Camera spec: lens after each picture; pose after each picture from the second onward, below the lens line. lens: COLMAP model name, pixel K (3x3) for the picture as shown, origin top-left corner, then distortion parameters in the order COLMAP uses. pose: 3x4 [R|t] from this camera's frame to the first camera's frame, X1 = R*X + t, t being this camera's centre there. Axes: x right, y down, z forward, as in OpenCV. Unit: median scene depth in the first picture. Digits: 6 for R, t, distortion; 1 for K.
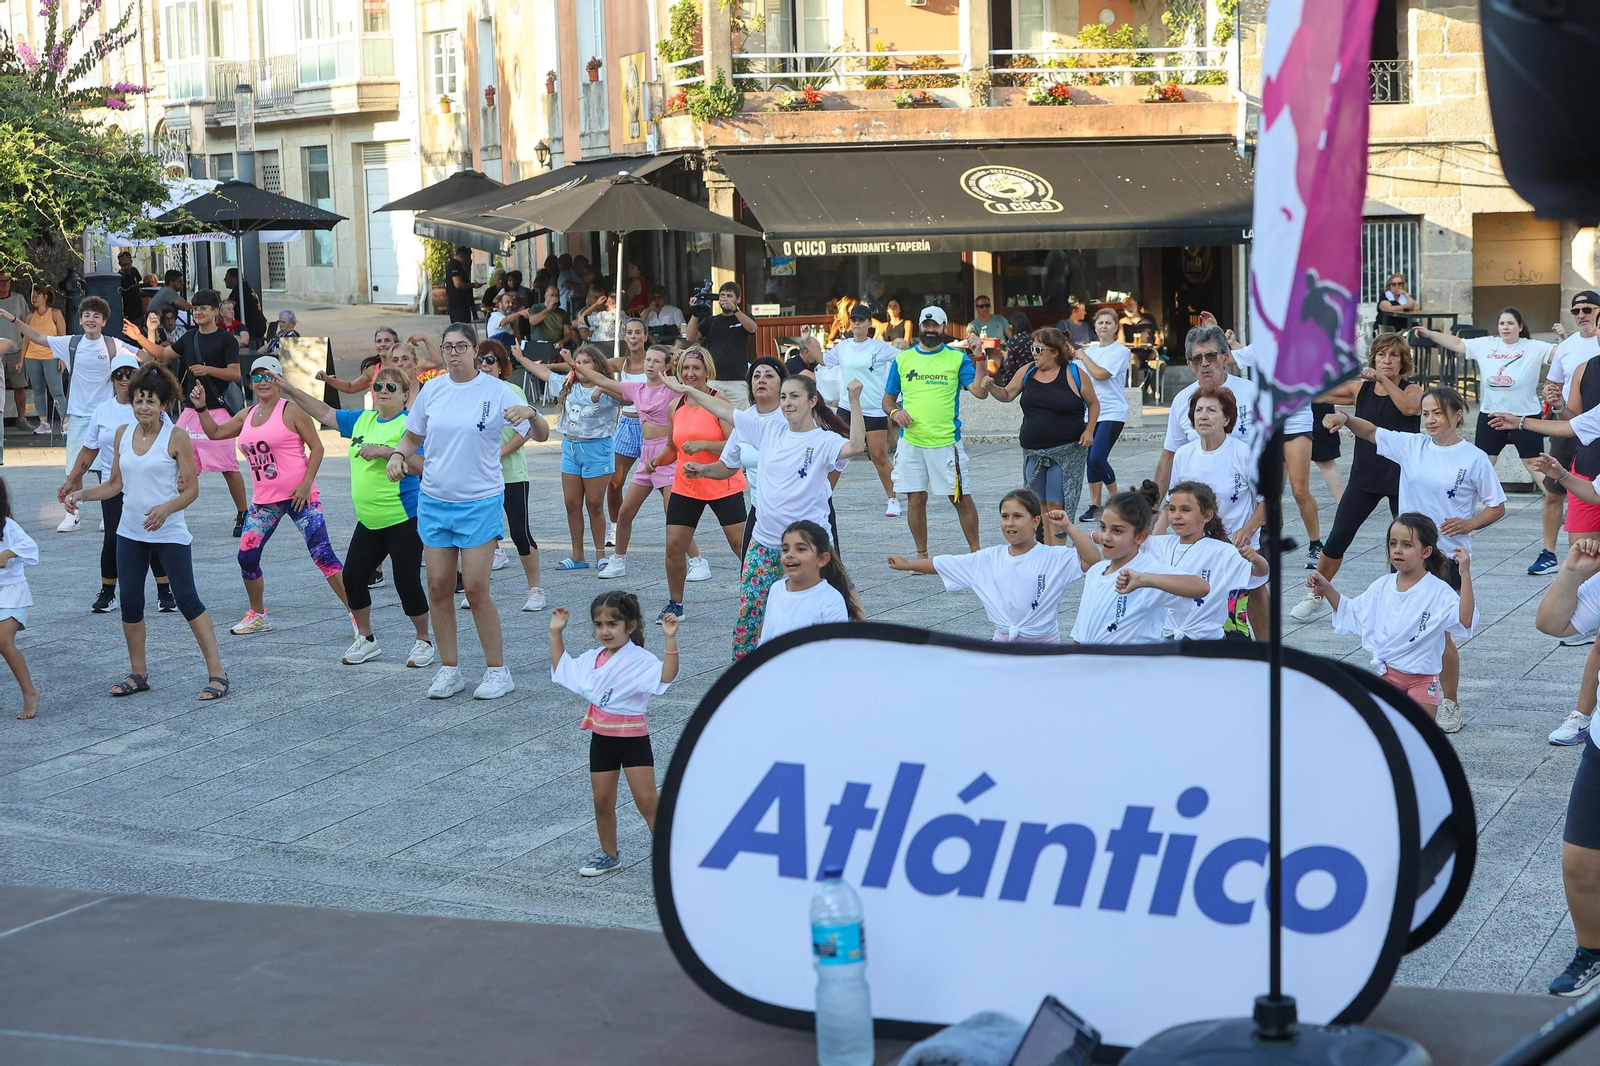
lens RADIAL K [[3288.4, 0, 807.0], [0, 3288.4, 546.3], [0, 0, 1]] dist [-0.014488, 0.000000]
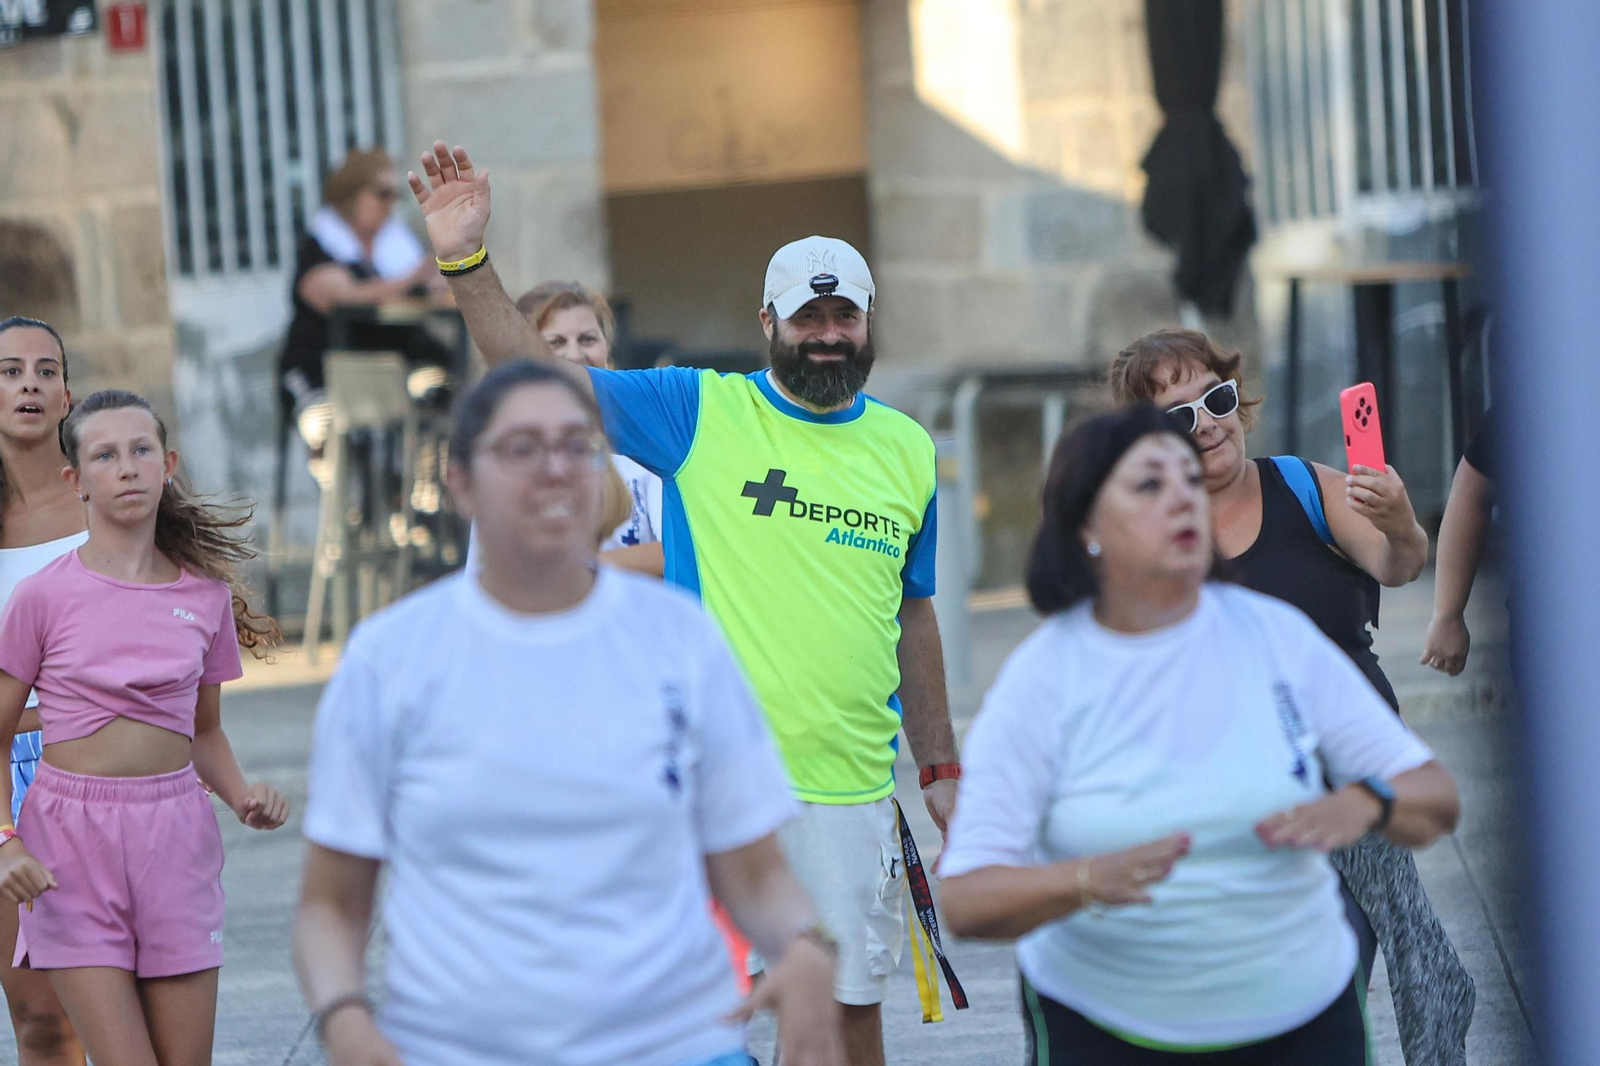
lens RADIAL K [[8713.8, 0, 799.0], [0, 8713.8, 533.1], [0, 0, 1]] dist [-0.014811, 0.000000]
pose [[0.927959, -0.059250, 0.367943, -0.037052], [0.074331, 0.996870, -0.026936, -0.034746], [-0.365195, 0.052345, 0.929458, 0.382188]]
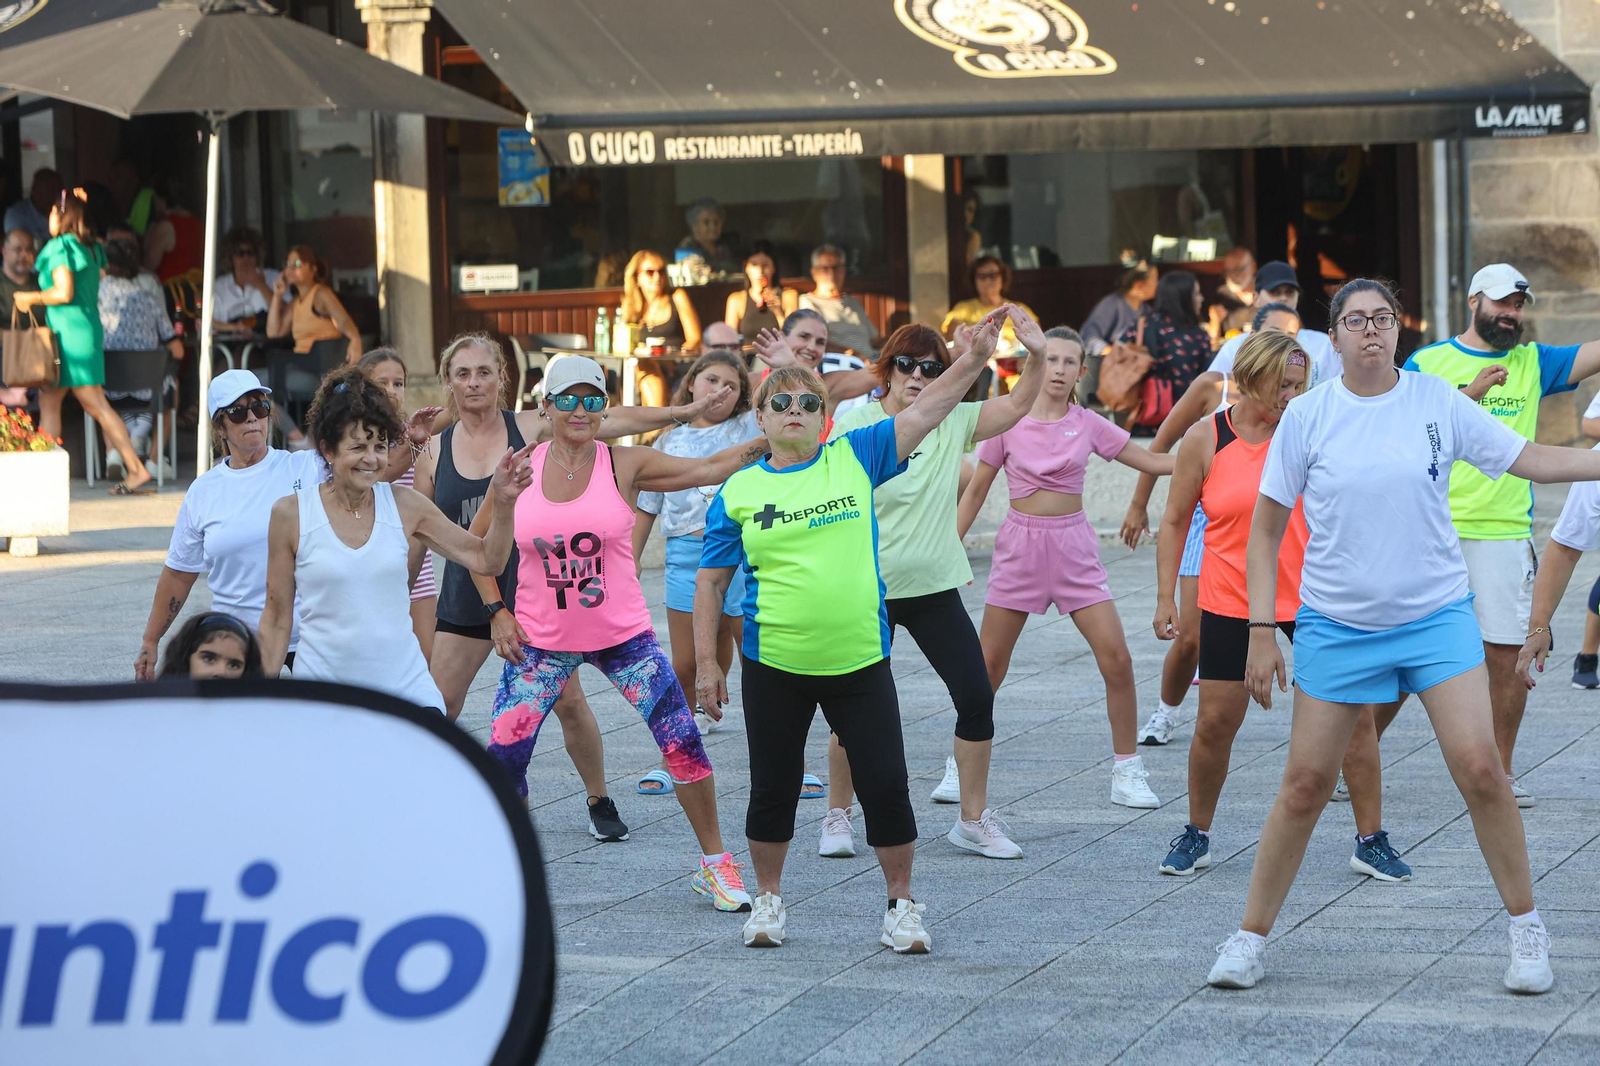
lens RADIAL K [[7344.9, 0, 811.4], [0, 7344.9, 531.8], [0, 0, 1]] dist [0.090456, 0.000000]
pose [[0.990368, -0.008088, 0.138225, -0.112234], [0.013542, 0.999164, -0.038564, 0.006440], [-0.137798, 0.040064, 0.989650, -0.057276]]
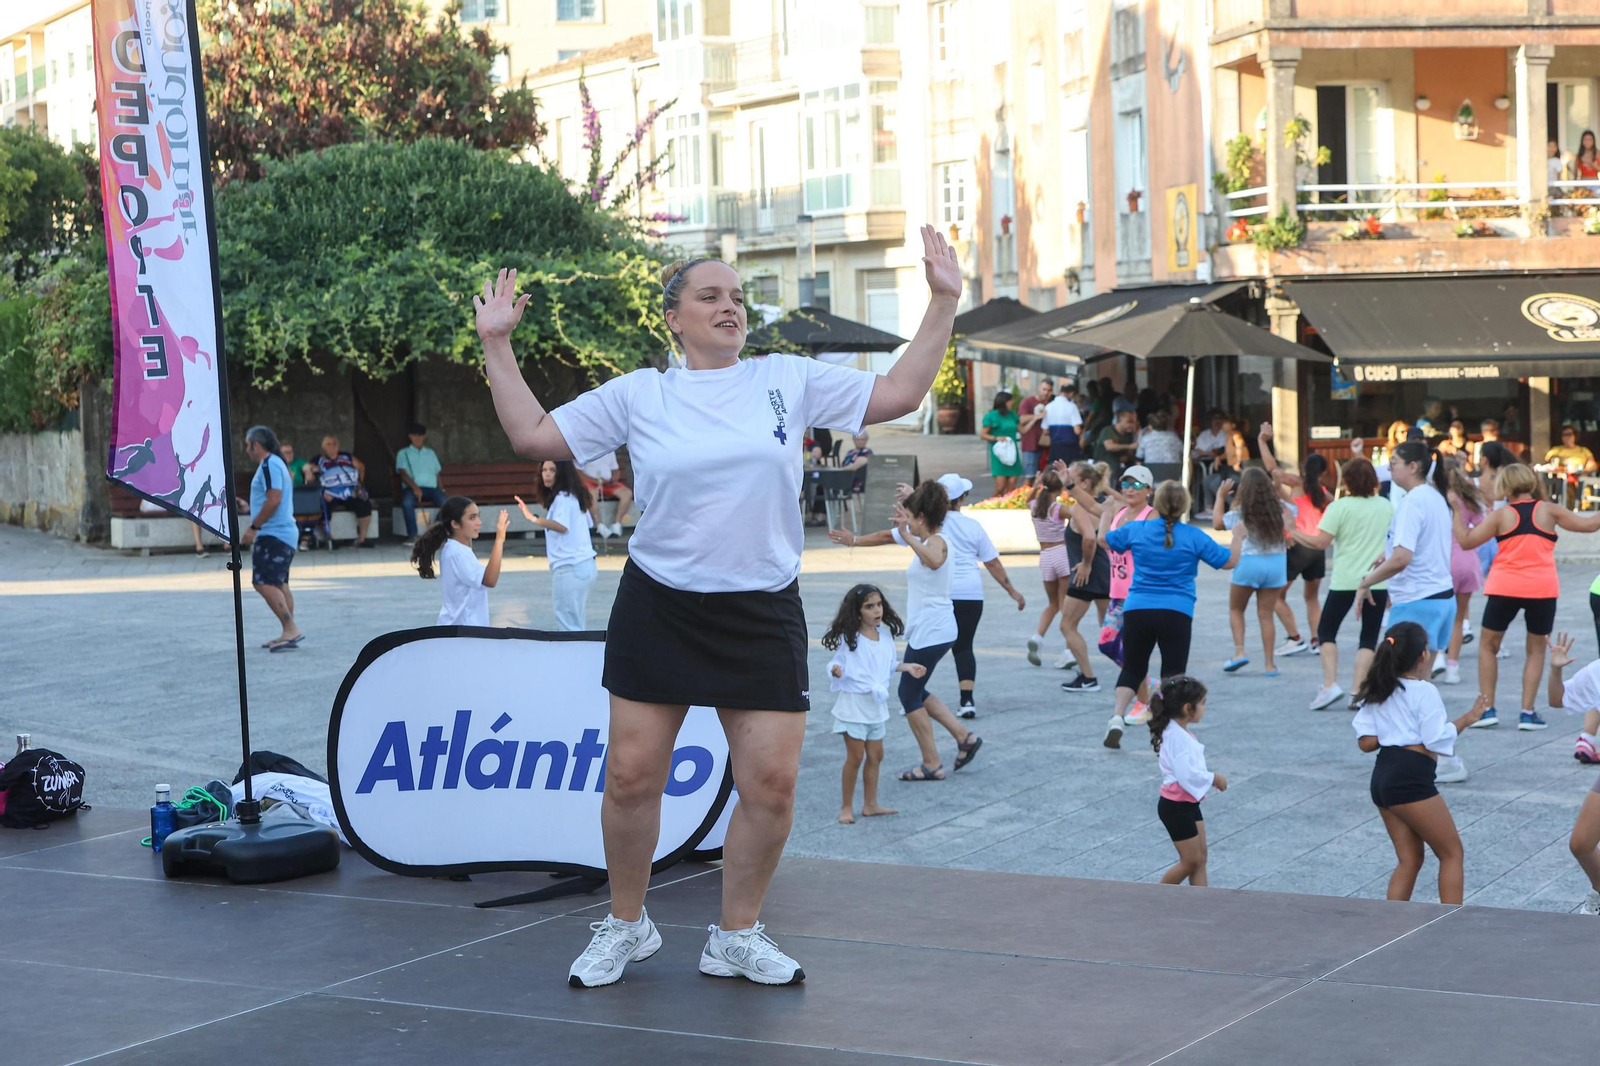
lens RADIAL K [[3288.4, 0, 675.2], [0, 3288.4, 485.3], [0, 0, 1]] dist [-0.014488, 0.000000]
pose [[0.988314, 0.010750, -0.152049, -0.056705], [-0.019137, 0.998368, -0.053808, 0.003812], [0.151223, 0.056089, 0.986907, -0.046074]]
